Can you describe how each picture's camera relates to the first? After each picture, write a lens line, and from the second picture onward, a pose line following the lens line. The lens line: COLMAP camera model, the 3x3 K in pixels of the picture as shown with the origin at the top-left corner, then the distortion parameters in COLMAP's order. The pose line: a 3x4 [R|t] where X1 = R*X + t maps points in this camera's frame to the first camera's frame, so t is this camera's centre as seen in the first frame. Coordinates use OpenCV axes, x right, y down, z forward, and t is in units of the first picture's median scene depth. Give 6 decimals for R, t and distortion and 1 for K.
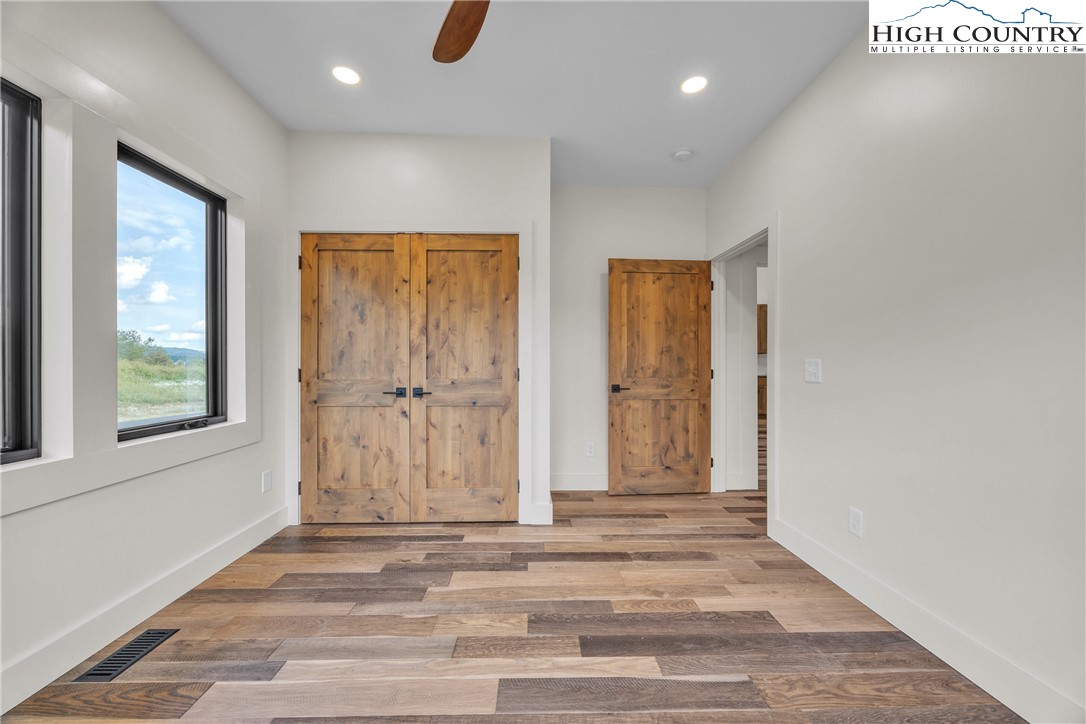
lens RADIAL K [[415.3, 0, 545.6], [0, 415.3, 363.0], [0, 0, 1]] dist [0.001178, 0.000042]
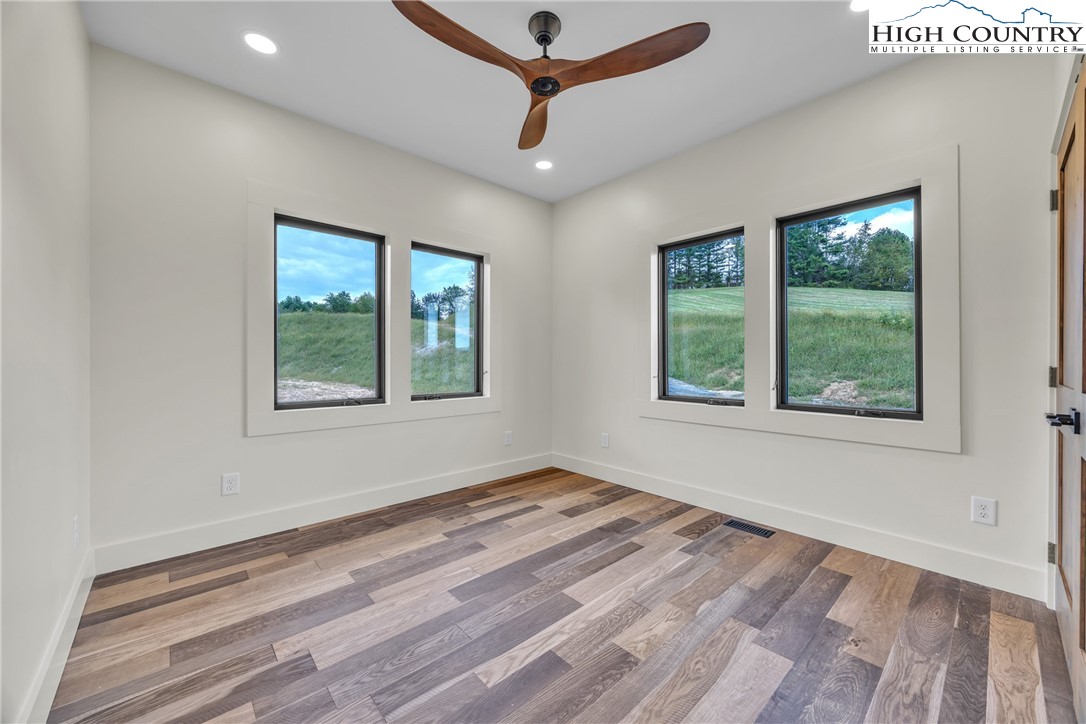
lens RADIAL K [[415.3, 0, 541.7], [0, 415.3, 361.2], [0, 0, 1]] dist [0.001178, 0.000042]
pose [[-0.766699, 0.001922, -0.642004, 0.647352], [0.002022, 0.999998, 0.000579, 0.007580], [0.642004, -0.000854, -0.766701, 1.523137]]
